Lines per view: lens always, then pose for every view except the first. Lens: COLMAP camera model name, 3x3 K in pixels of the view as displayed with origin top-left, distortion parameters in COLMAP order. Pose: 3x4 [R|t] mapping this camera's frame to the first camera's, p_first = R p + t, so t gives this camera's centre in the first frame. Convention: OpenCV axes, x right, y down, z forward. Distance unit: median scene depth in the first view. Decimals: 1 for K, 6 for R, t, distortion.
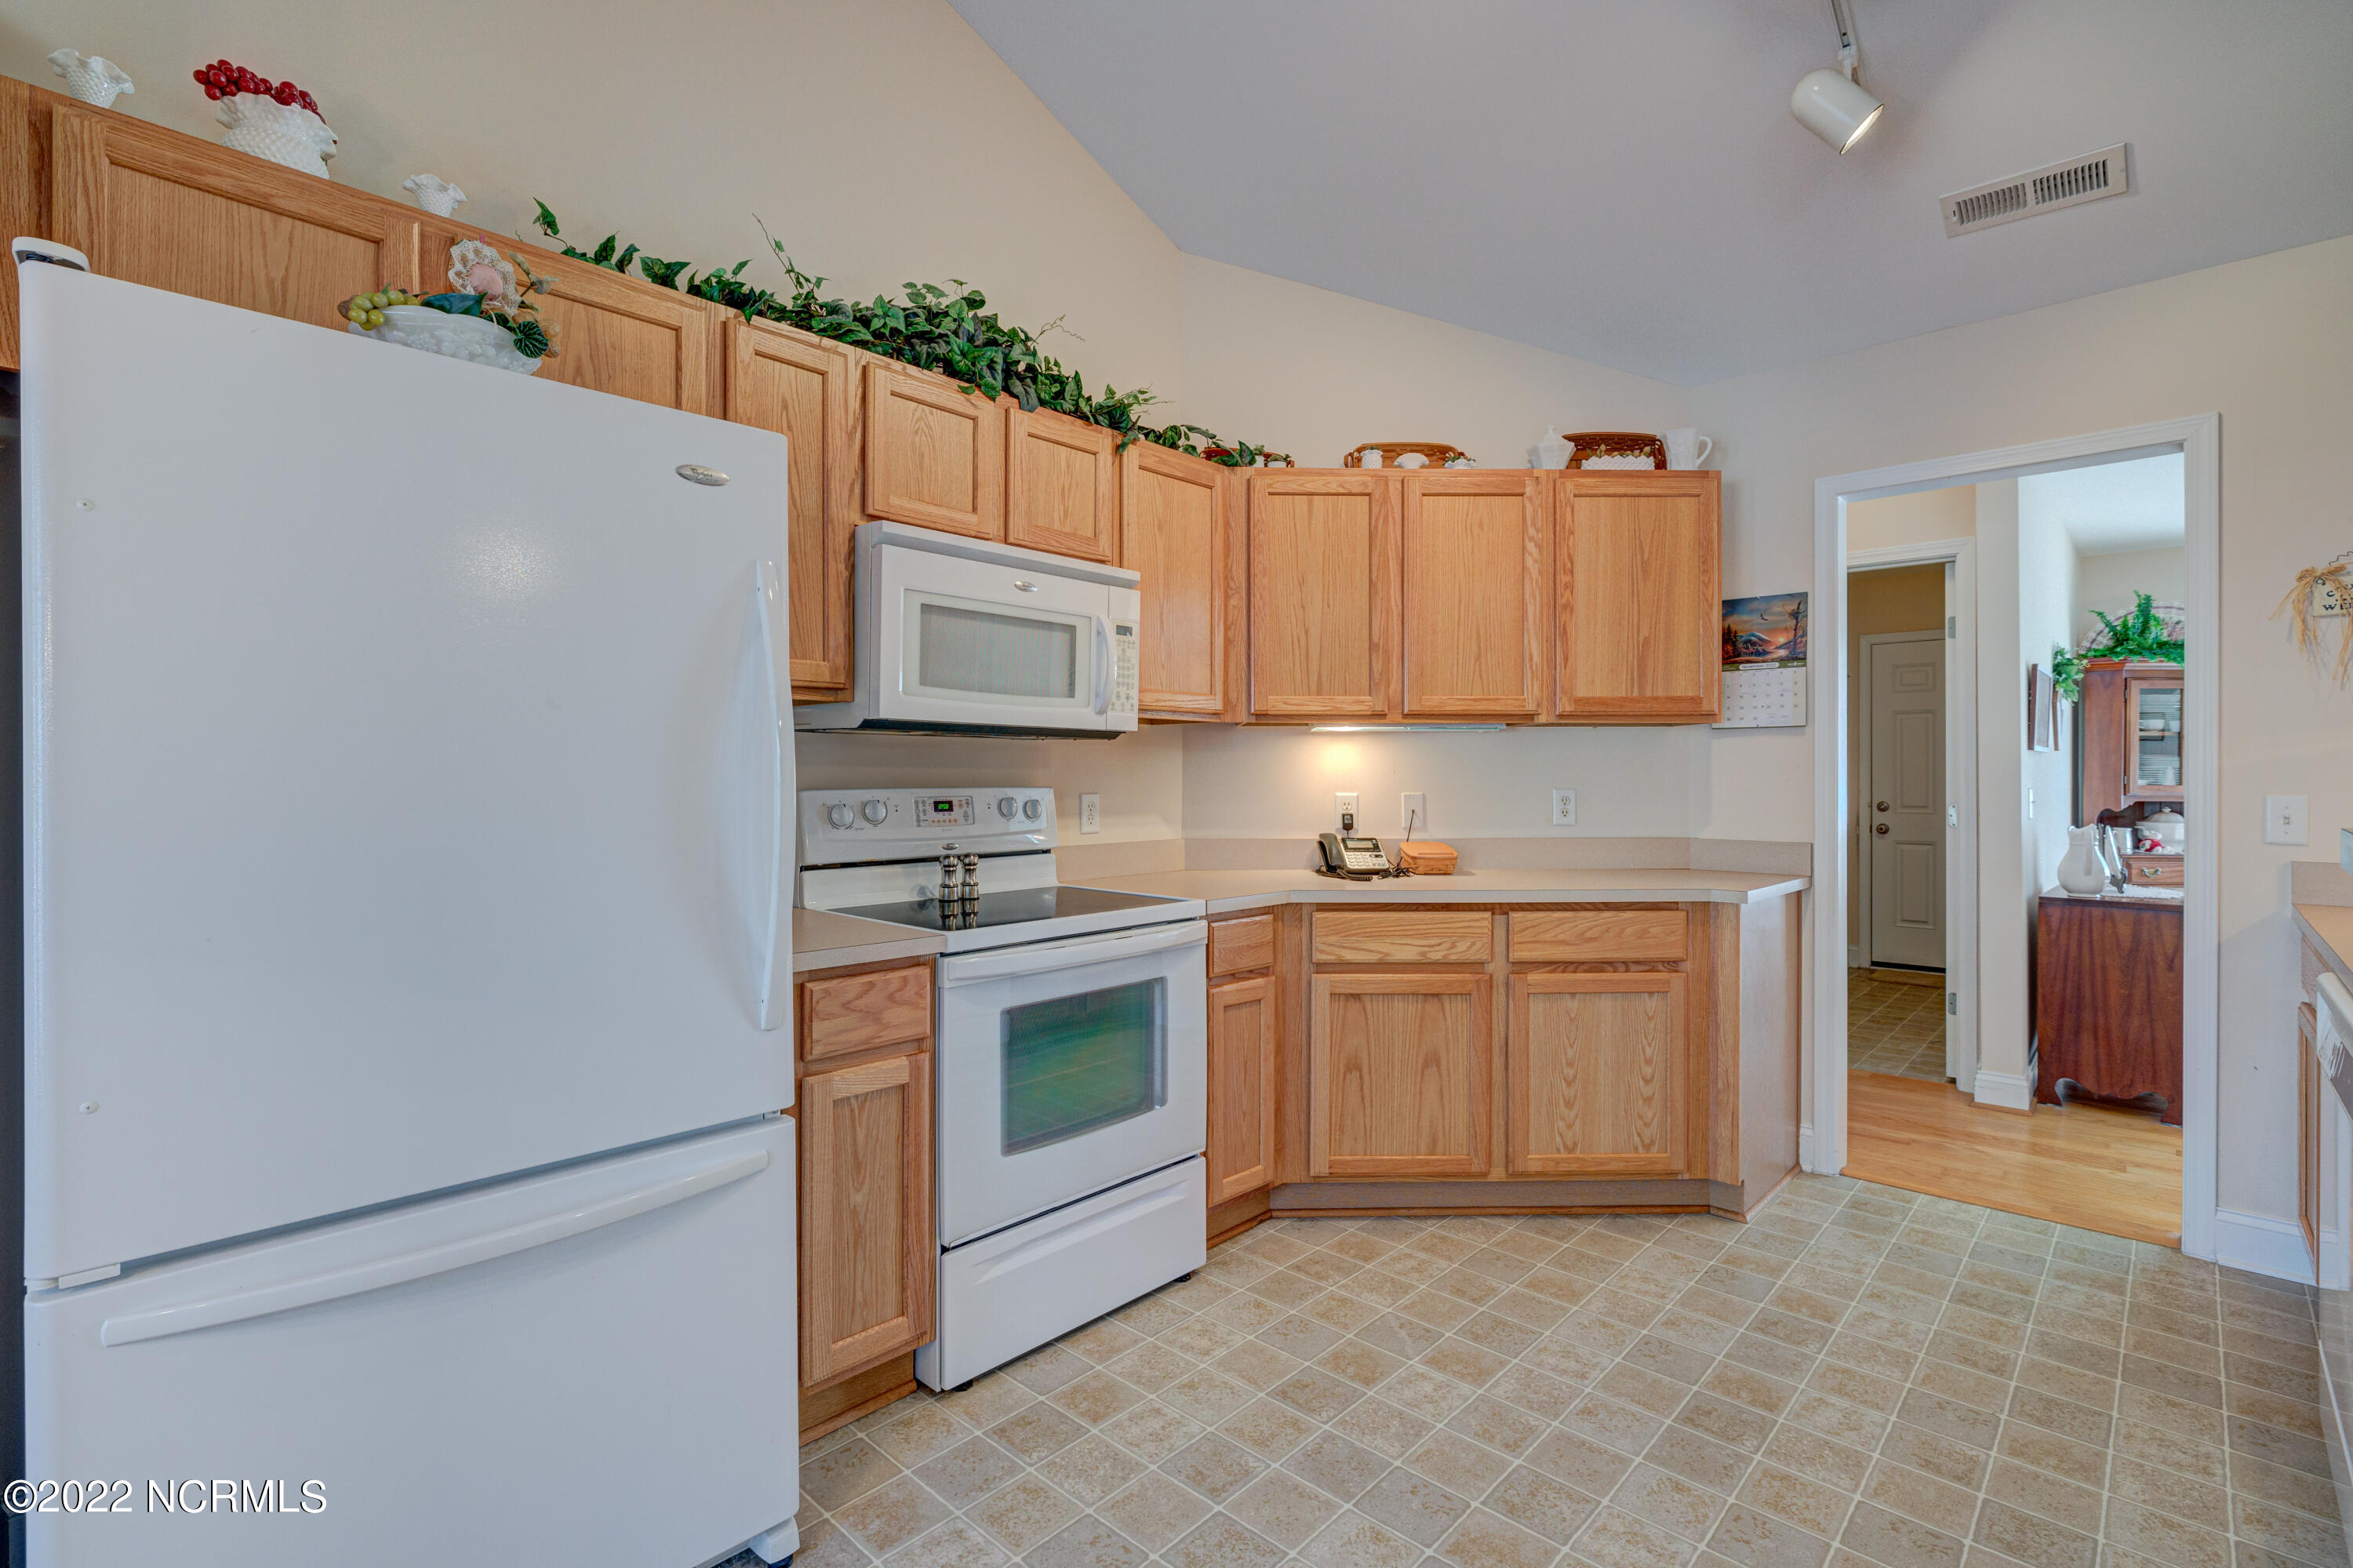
lens RADIAL K [[1074.0, 0, 1173.9], [0, 1074.0, 777.5], [0, 0, 1]] dist [-0.001854, -0.000071]
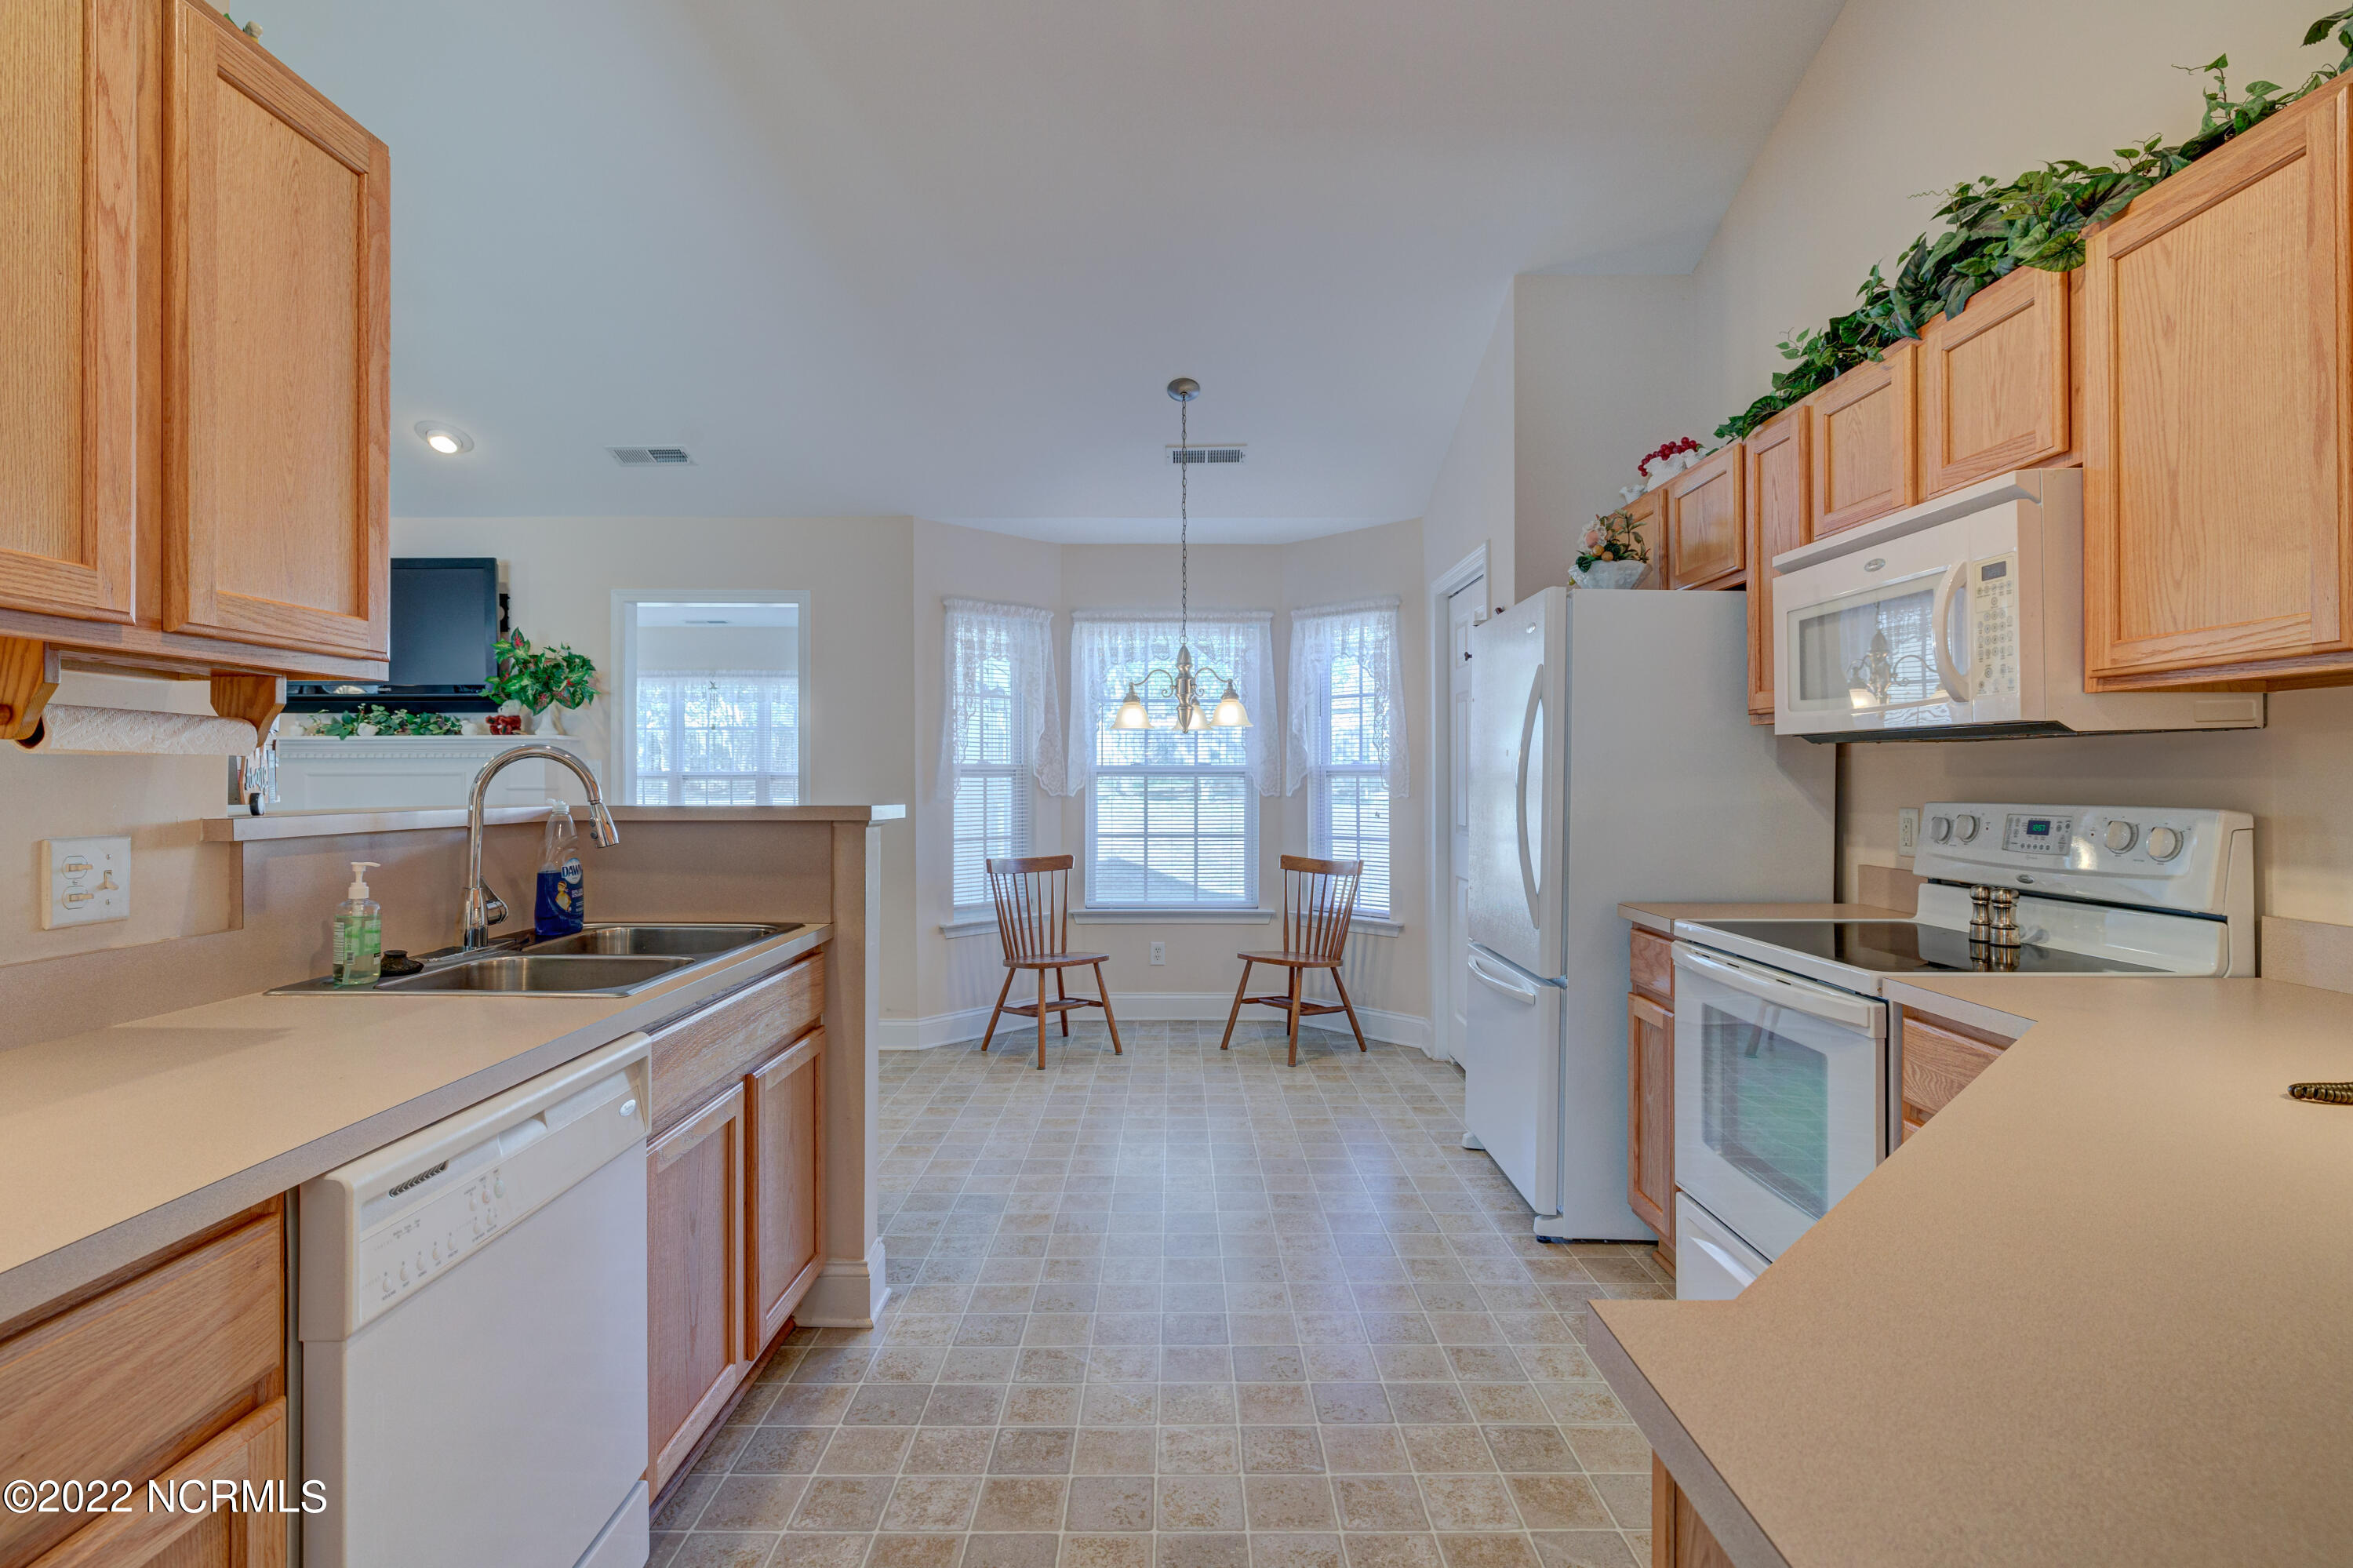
lens RADIAL K [[1147.5, 0, 1176.1], [0, 1147.5, 782.0], [0, 0, 1]] dist [0.000465, 0.000028]
pose [[-0.727973, 0.003155, -0.685599, 0.933711], [-0.000382, 0.999987, 0.005007, -0.012071], [0.685606, 0.003907, -0.727962, 1.355478]]
